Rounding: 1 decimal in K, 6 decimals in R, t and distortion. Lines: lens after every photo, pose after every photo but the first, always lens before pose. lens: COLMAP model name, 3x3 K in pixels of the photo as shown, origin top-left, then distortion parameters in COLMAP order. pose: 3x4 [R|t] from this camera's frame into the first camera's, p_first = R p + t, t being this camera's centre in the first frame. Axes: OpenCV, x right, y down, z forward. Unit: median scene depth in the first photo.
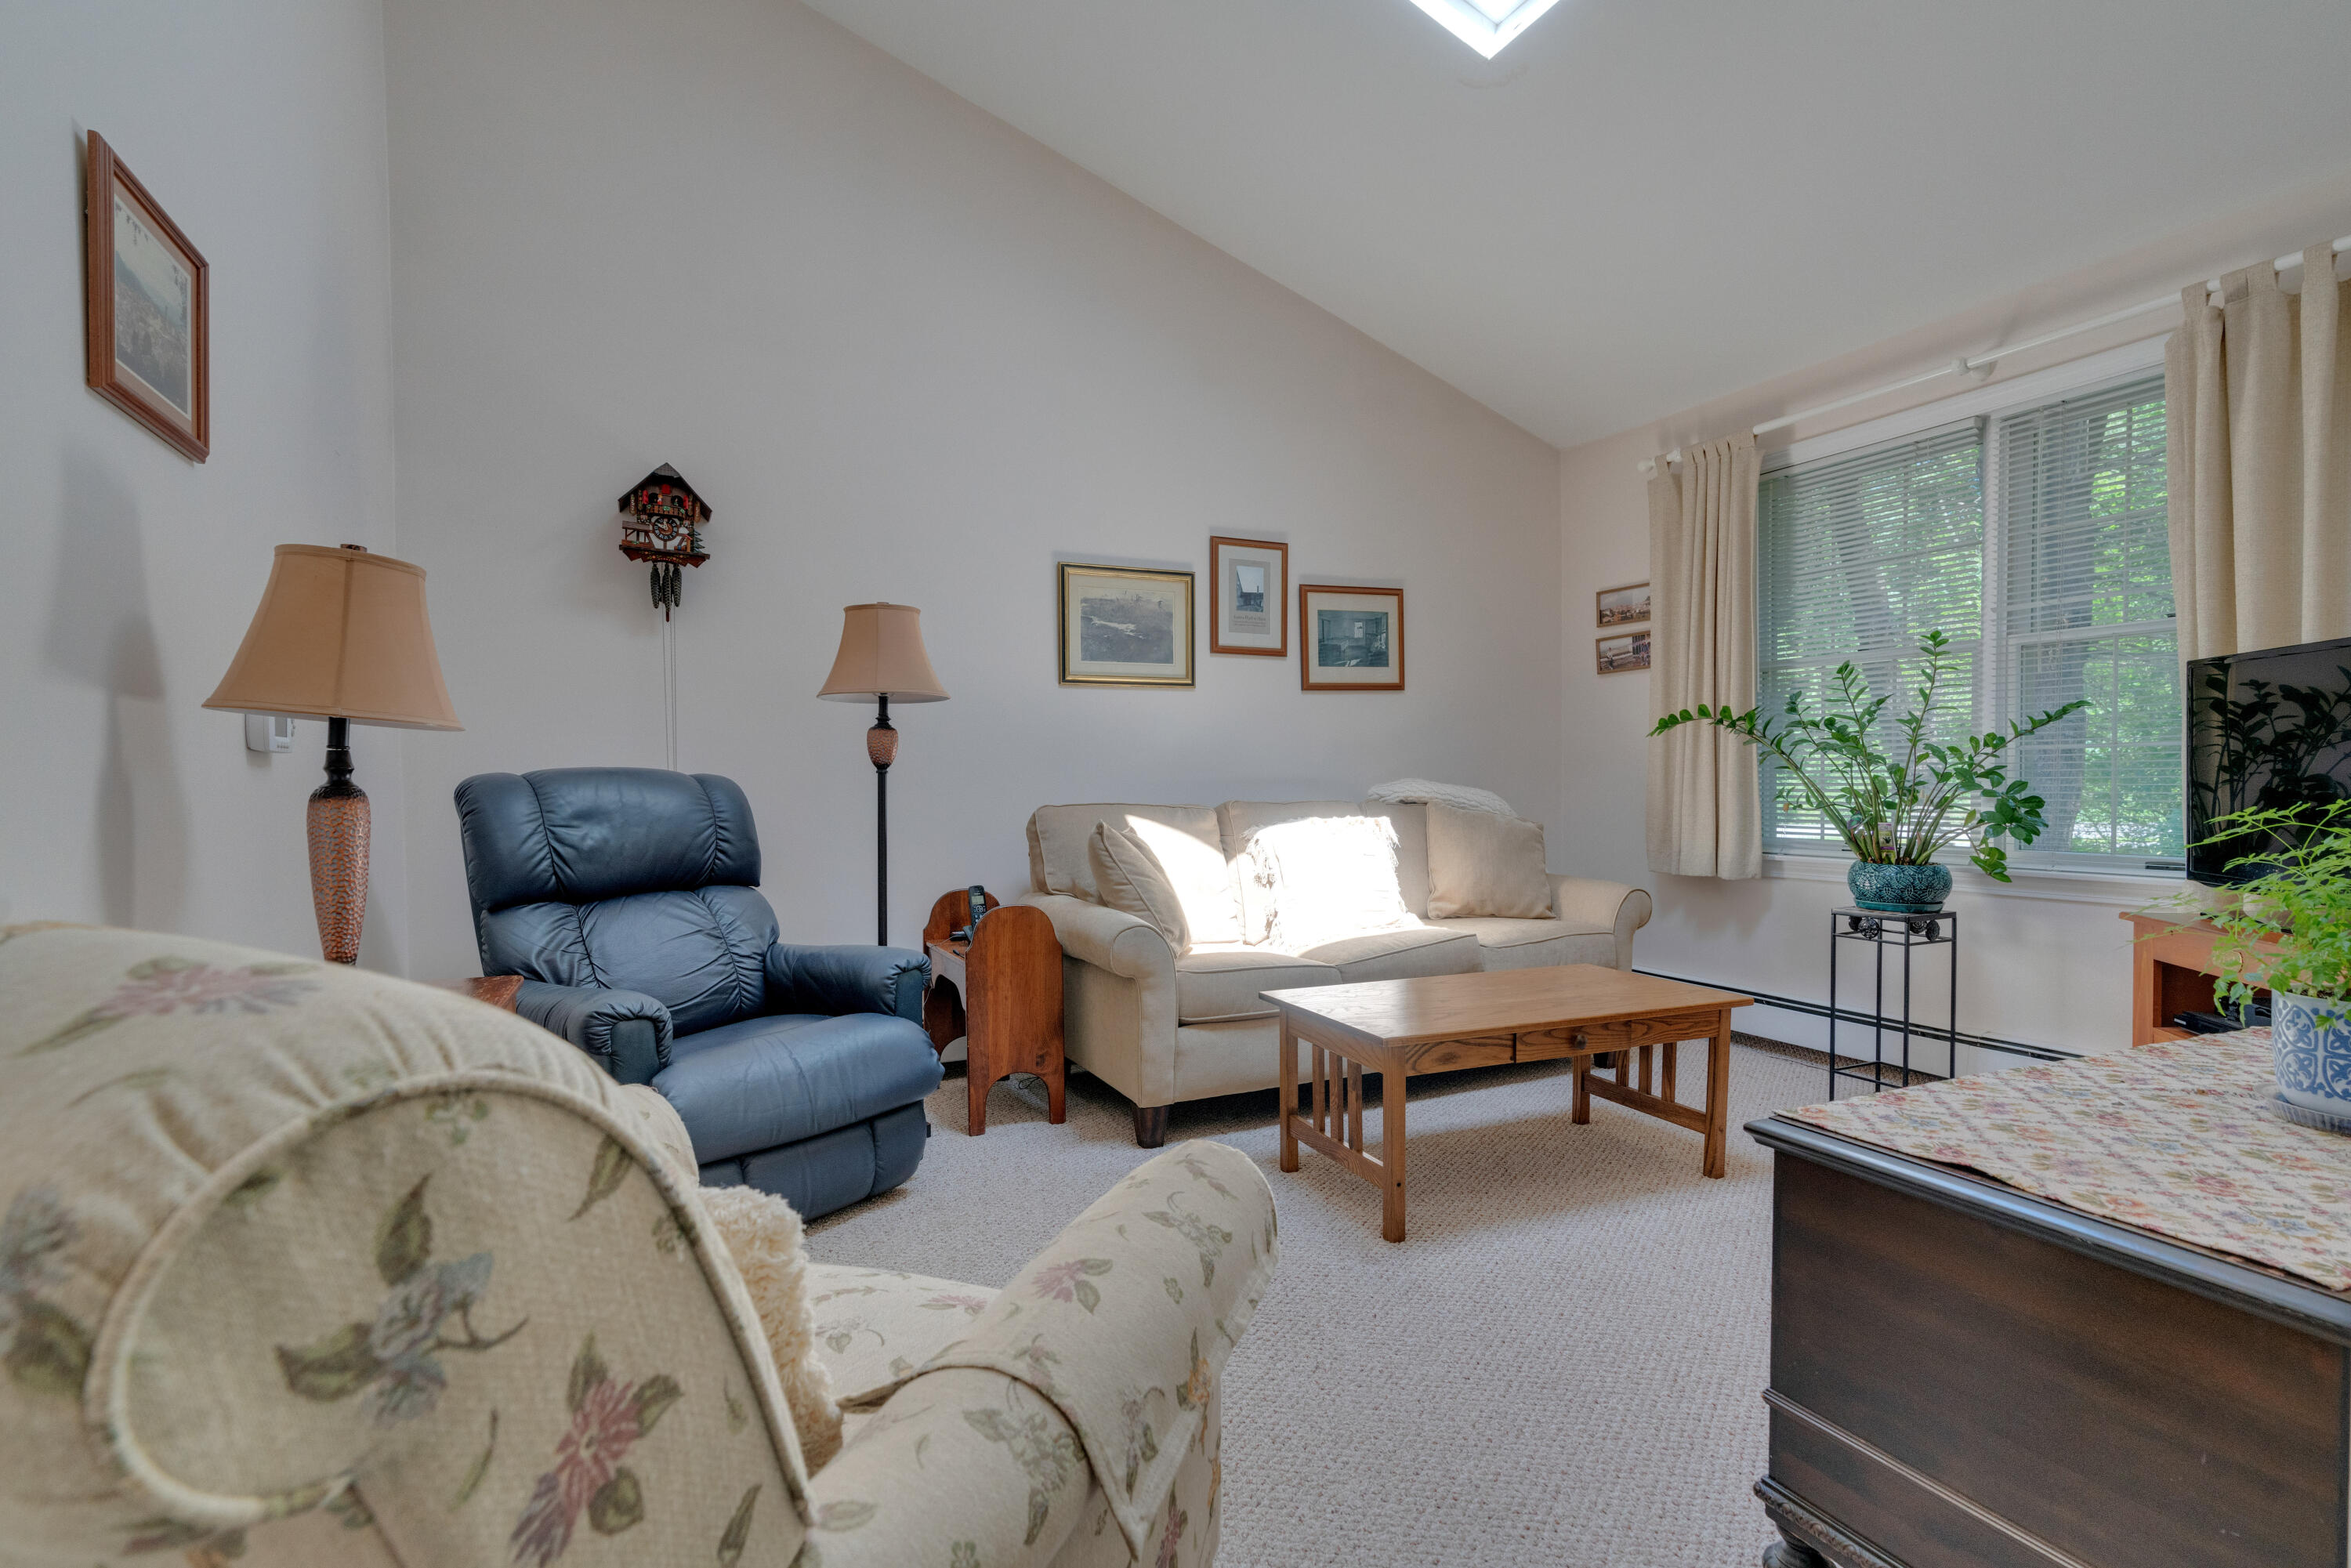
lens RADIAL K [[1094.4, 0, 1175.5], [0, 1094.4, 784.0], [0, 0, 1]] dist [-0.001075, -0.000022]
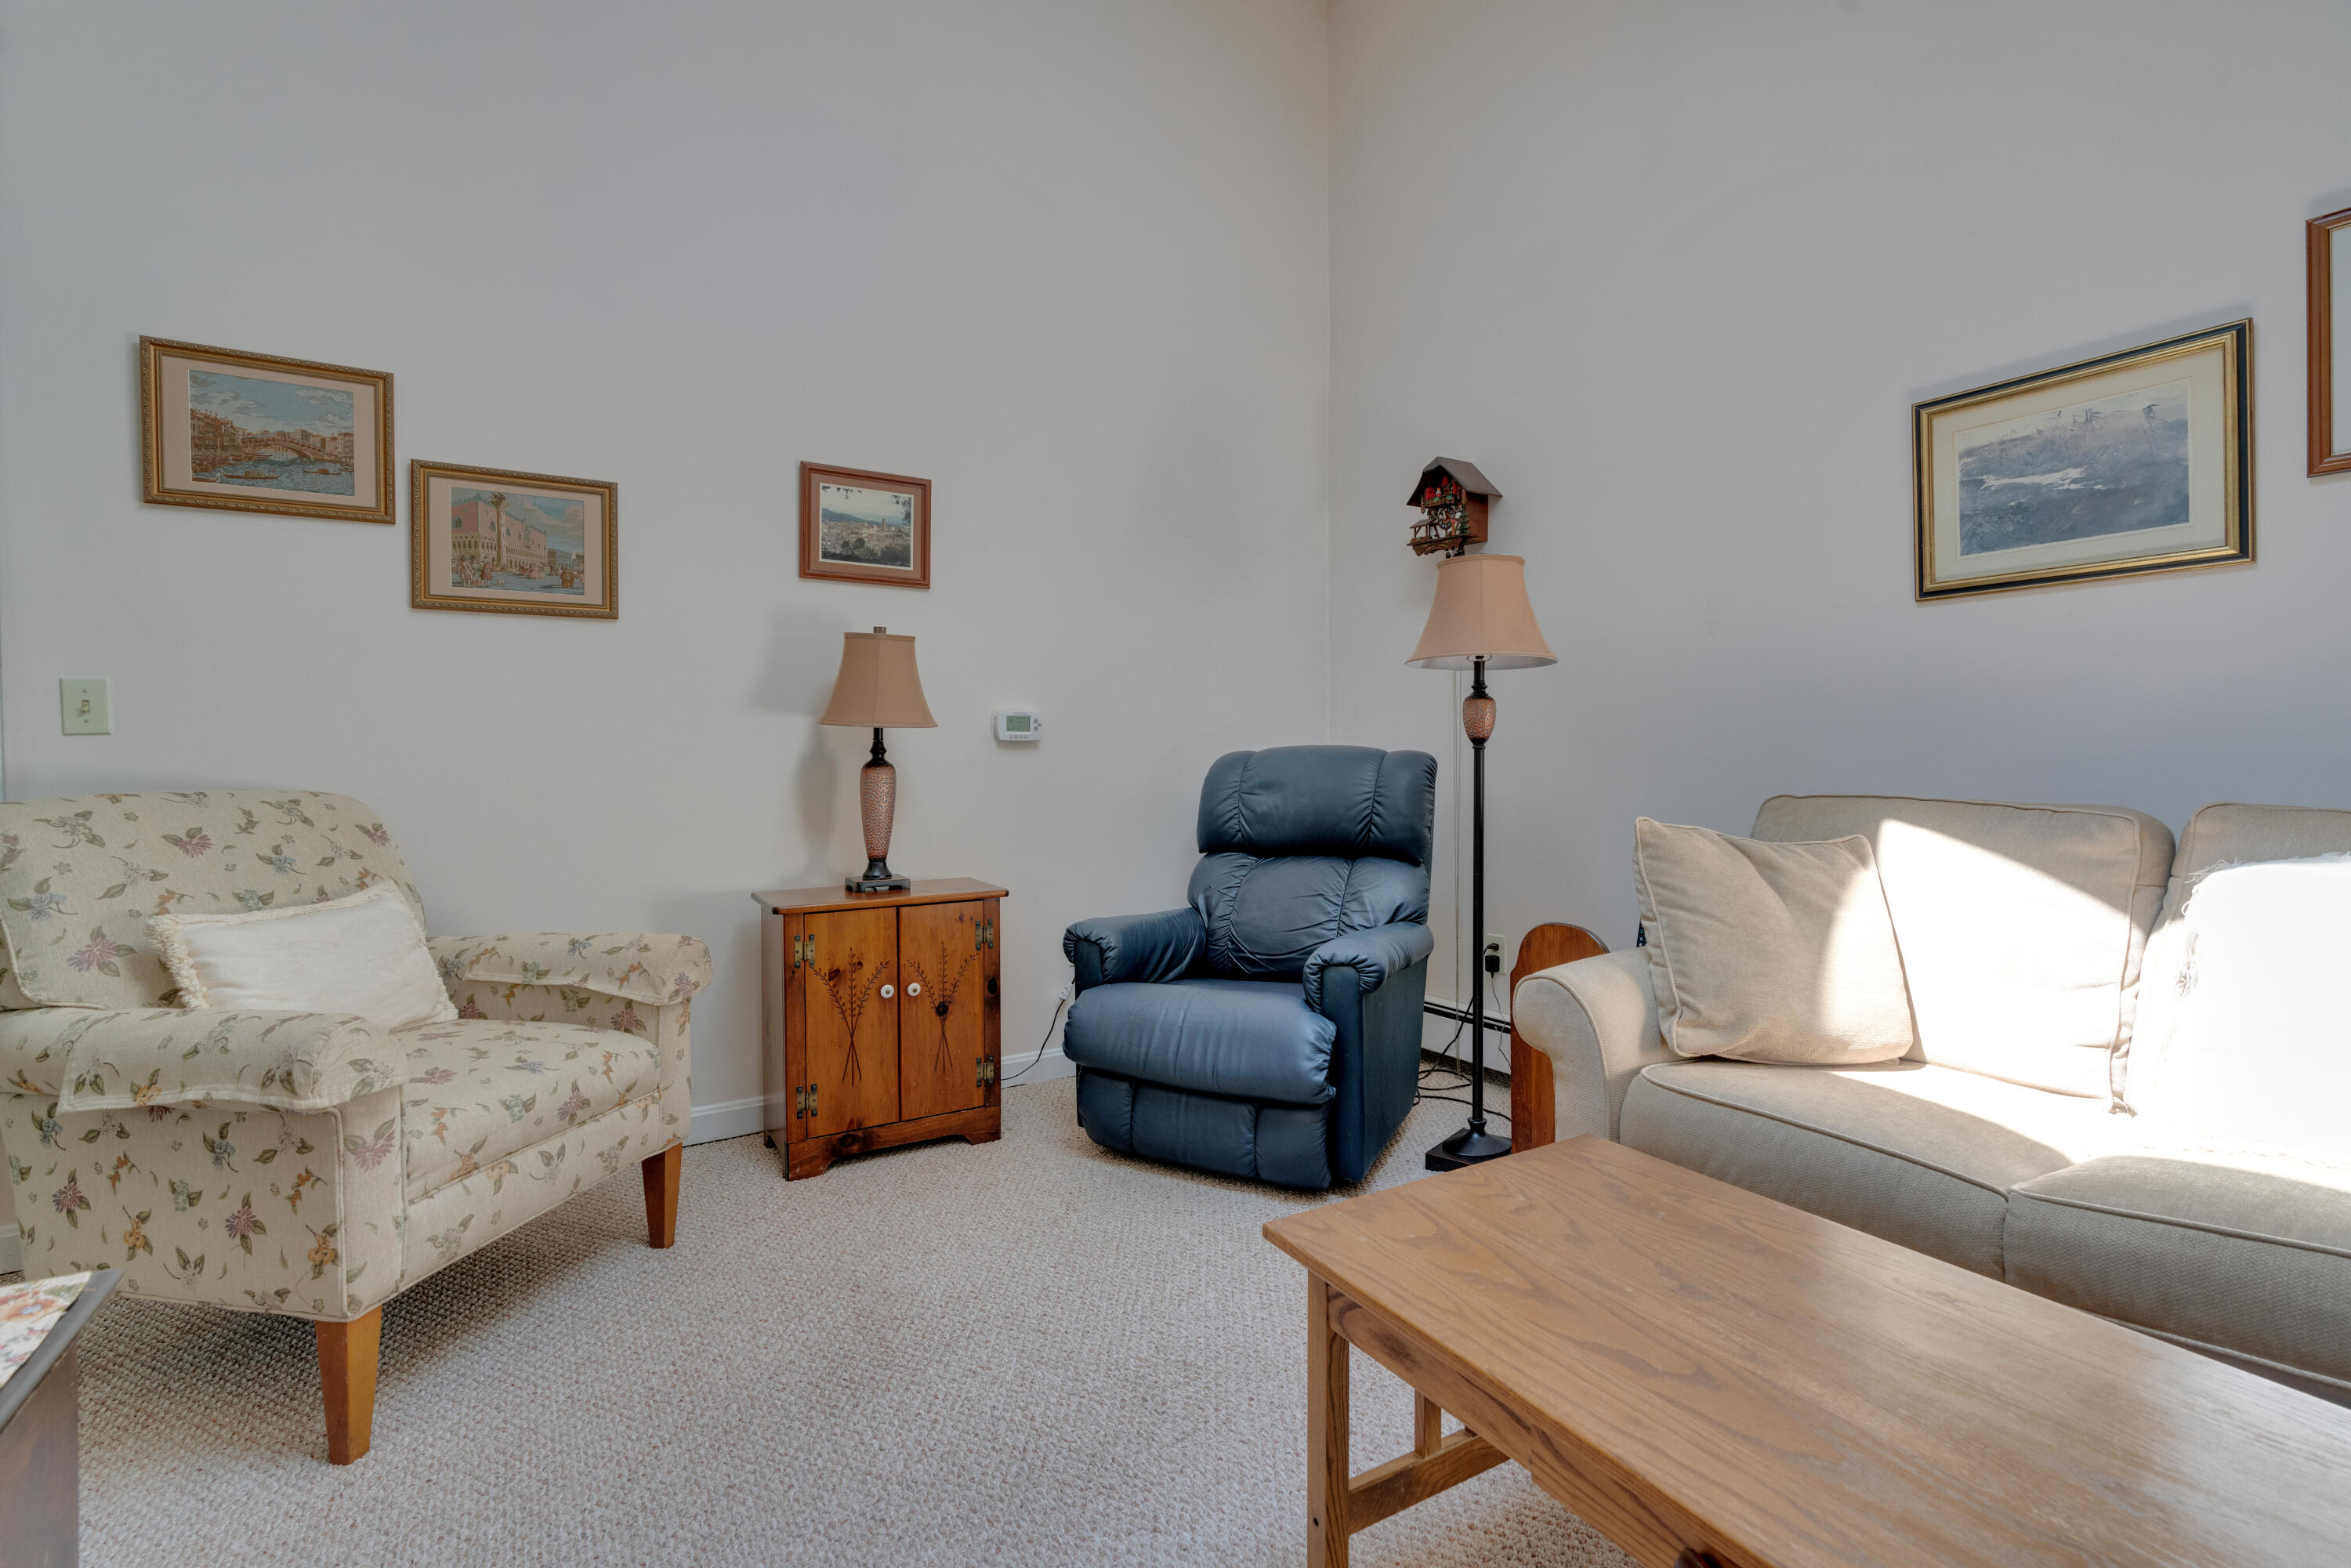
lens RADIAL K [[1045.5, 0, 1178.4], [0, 1045.5, 739.0], [0, 0, 1]] dist [-0.002354, -0.000145]
pose [[0.148900, -0.011931, -0.988780, 0.520573], [-0.001762, 0.999922, -0.012331, -0.007253], [0.988851, 0.003579, 0.148867, 0.632595]]
